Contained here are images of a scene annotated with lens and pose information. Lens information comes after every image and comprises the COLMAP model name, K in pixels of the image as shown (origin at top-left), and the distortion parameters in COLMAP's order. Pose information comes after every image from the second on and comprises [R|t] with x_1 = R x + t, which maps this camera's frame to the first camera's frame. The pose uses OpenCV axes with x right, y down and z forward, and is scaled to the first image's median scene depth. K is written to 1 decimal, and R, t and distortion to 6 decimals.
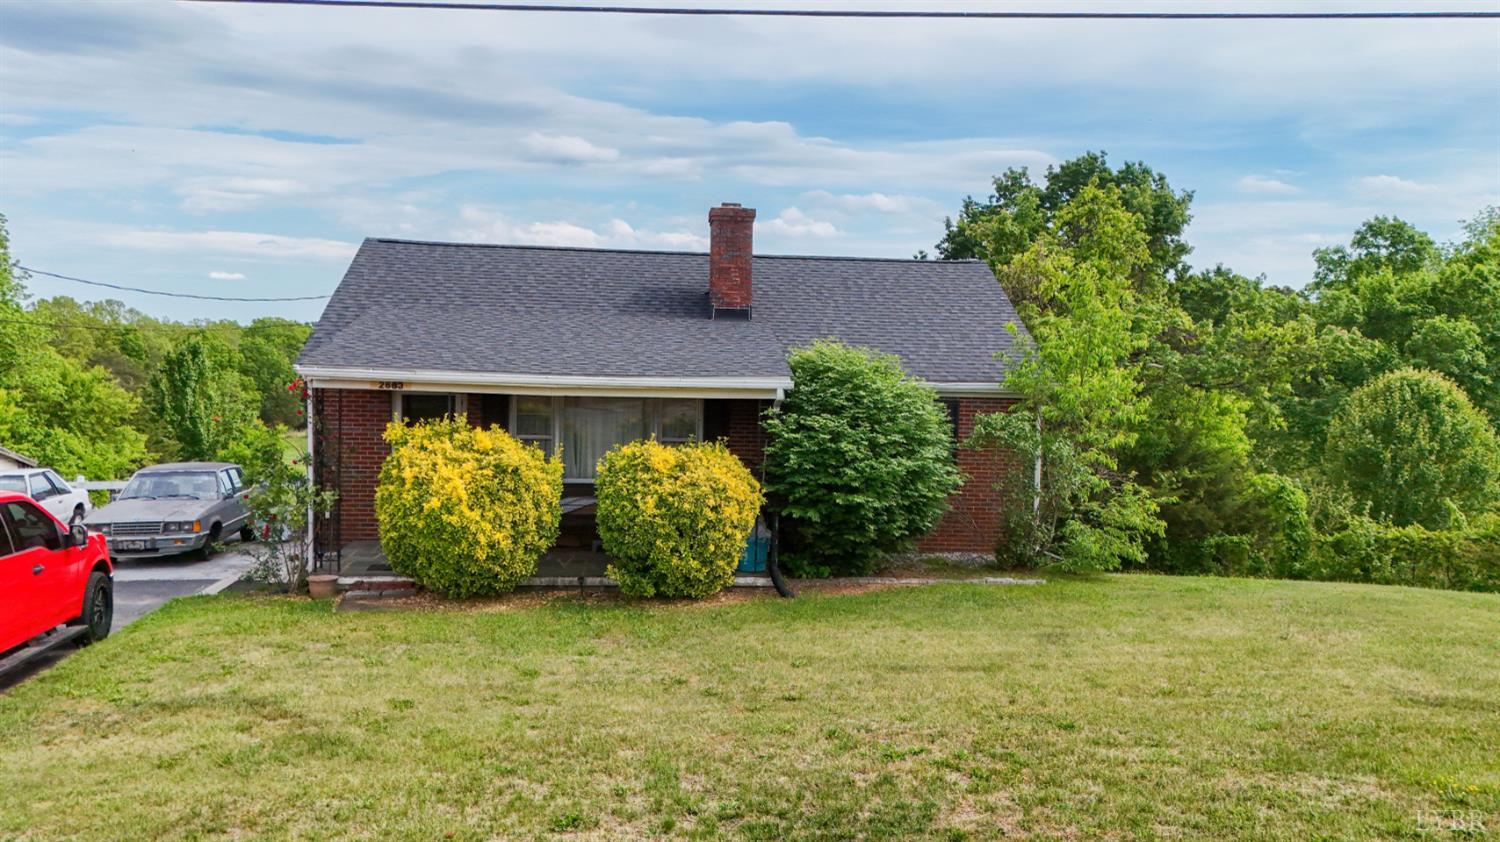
lens RADIAL K [[1298.5, 0, 791.8], [0, 1298.5, 424.3], [0, 0, 1]] dist [0.126192, -0.177665]
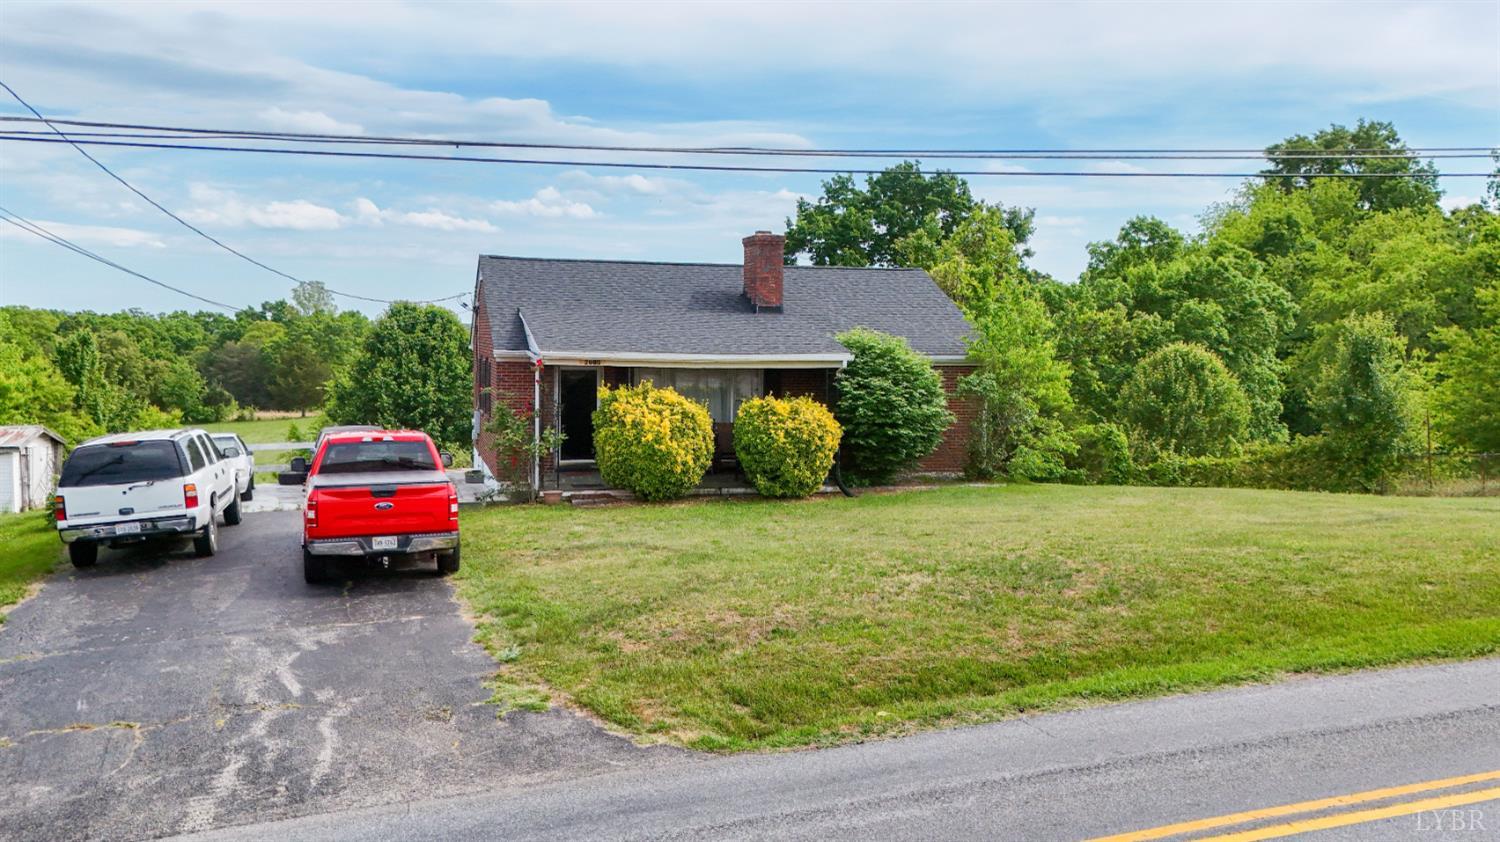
lens RADIAL K [[1304.3, 0, 750.0], [0, 1304.3, 421.0], [0, 0, 1]] dist [0.124942, -0.189510]
pose [[0.988220, -0.022776, 0.151334, -0.342803], [0.021131, 0.999699, 0.012469, 0.021299], [-0.151572, -0.009124, 0.988404, -0.483159]]
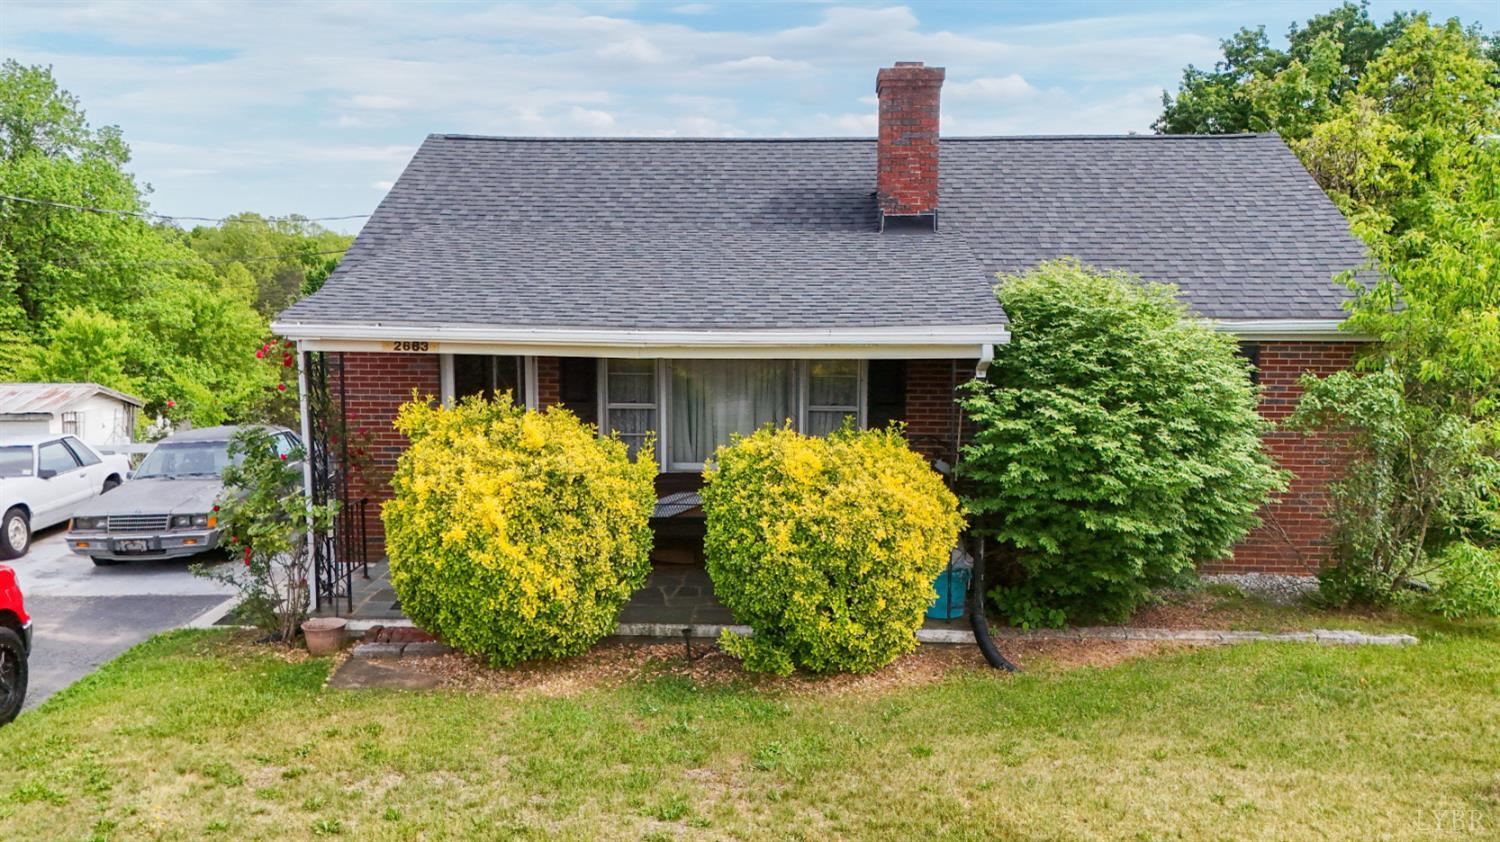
lens RADIAL K [[1335.6, 0, 745.8], [0, 1335.6, 413.1], [0, 0, 1]] dist [0.137205, -0.226749]
pose [[0.986519, -0.001493, -0.163642, -0.018051], [0.011880, 0.997973, 0.062514, -0.035204], [0.163217, -0.063616, 0.984537, 0.323010]]
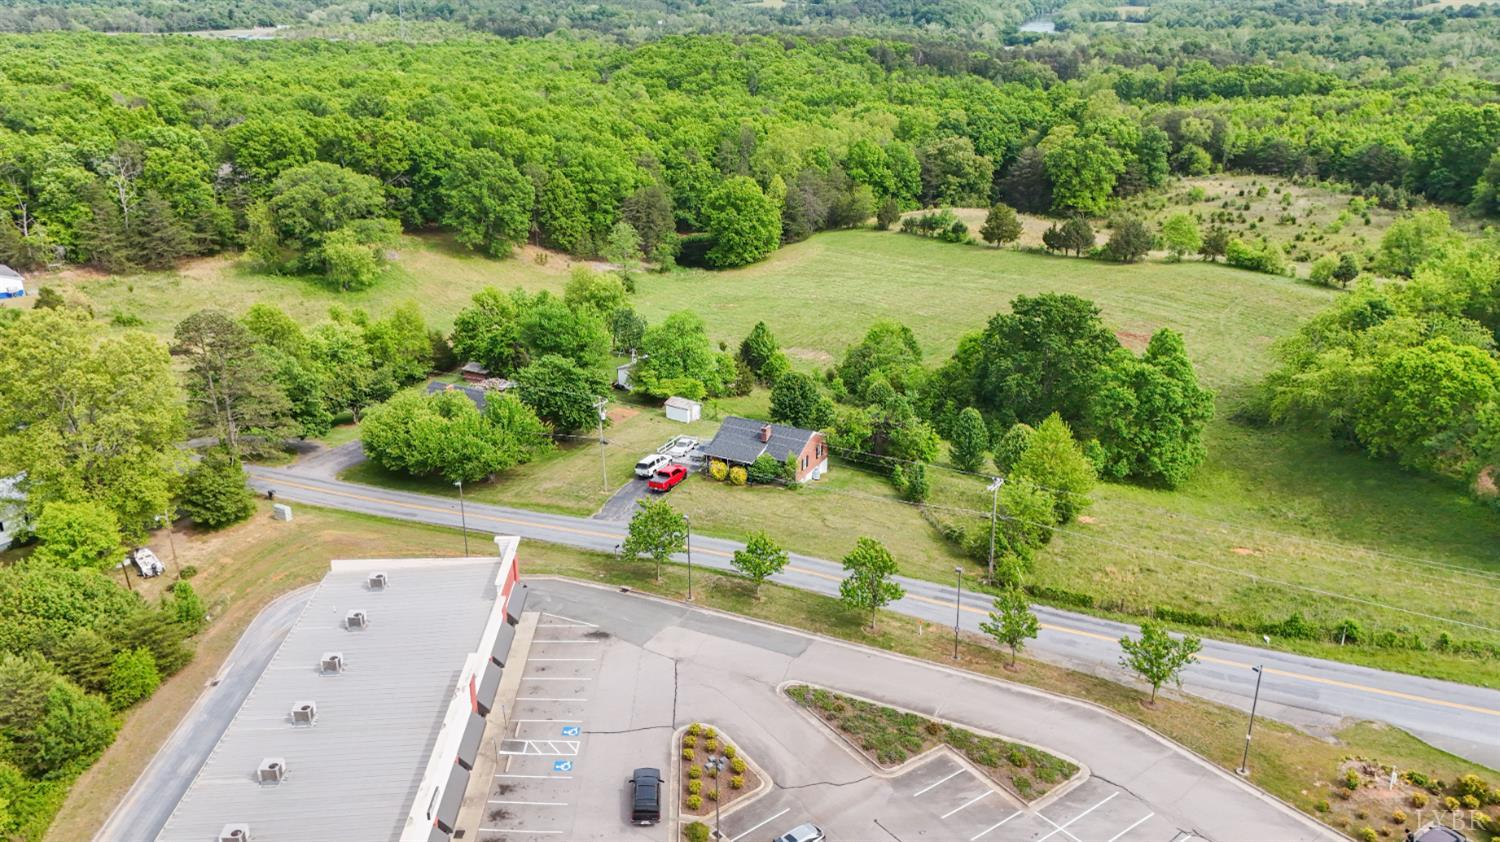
lens RADIAL K [[1211.1, 0, 750.3], [0, 1211.1, 440.5], [0, 0, 1]] dist [0.070359, -0.060327]
pose [[0.836443, 0.176314, -0.518918, 3.994161], [-0.009618, 0.951415, 0.307762, -2.556700], [0.547970, -0.252434, 0.797500, -5.183411]]
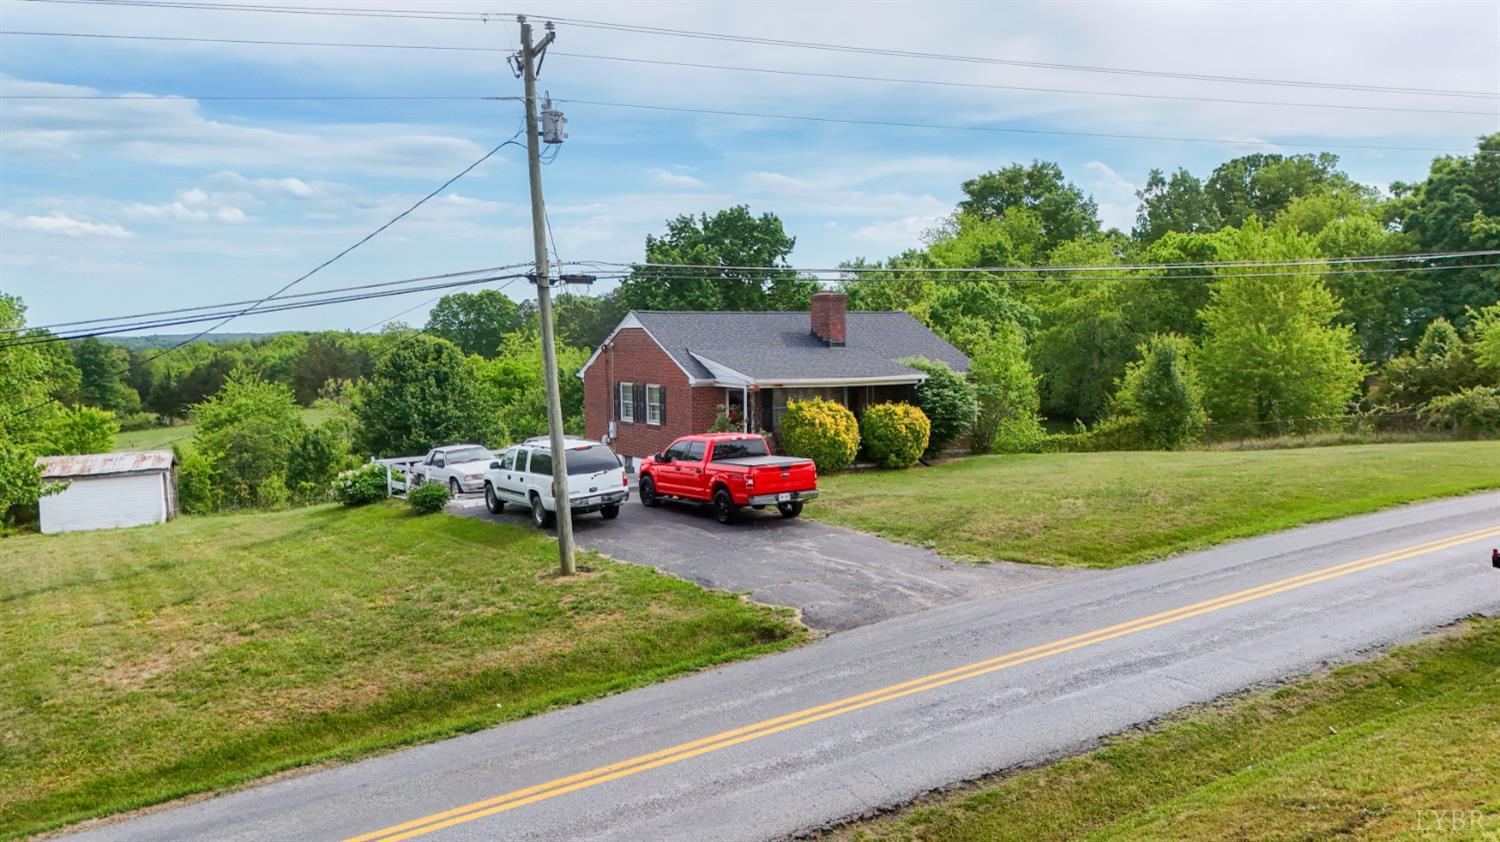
lens RADIAL K [[1280.0, 0, 771.3], [0, 1280.0, 420.8], [0, 0, 1]] dist [0.136421, -0.197705]
pose [[0.911134, -0.061839, 0.407444, -1.184127], [0.057883, 0.998080, 0.022043, -0.017989], [-0.408025, 0.003500, 0.912964, -0.990683]]
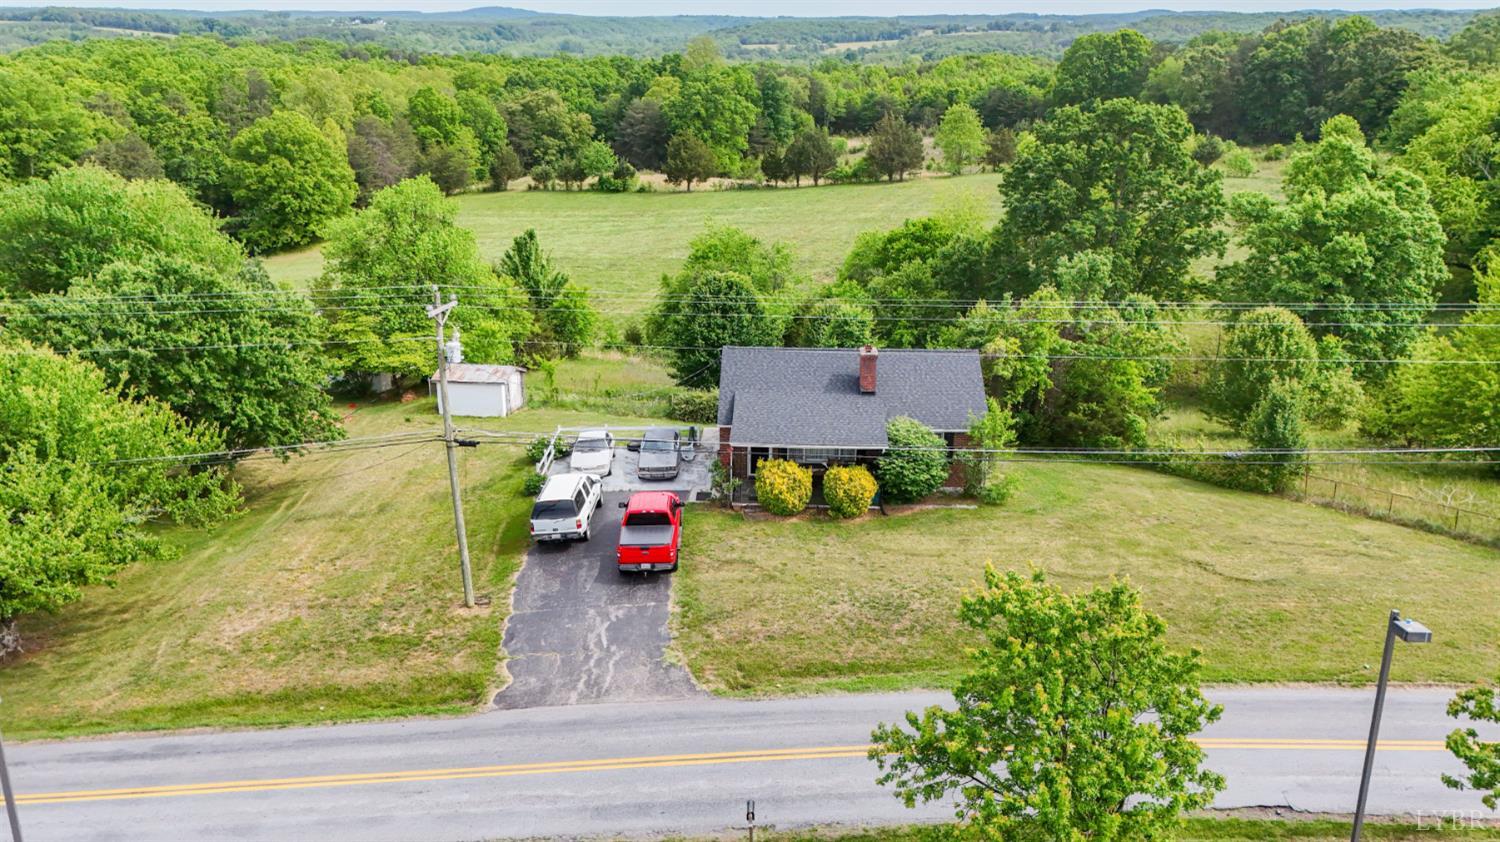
lens RADIAL K [[1237.9, 0, 750.0], [0, 1237.9, 421.0], [0, 0, 1]] dist [0.117448, -0.114790]
pose [[0.990084, 0.023185, -0.138549, 0.078114], [0.011656, 0.969325, 0.245508, -0.774233], [0.139991, -0.244688, 0.959443, -1.723769]]
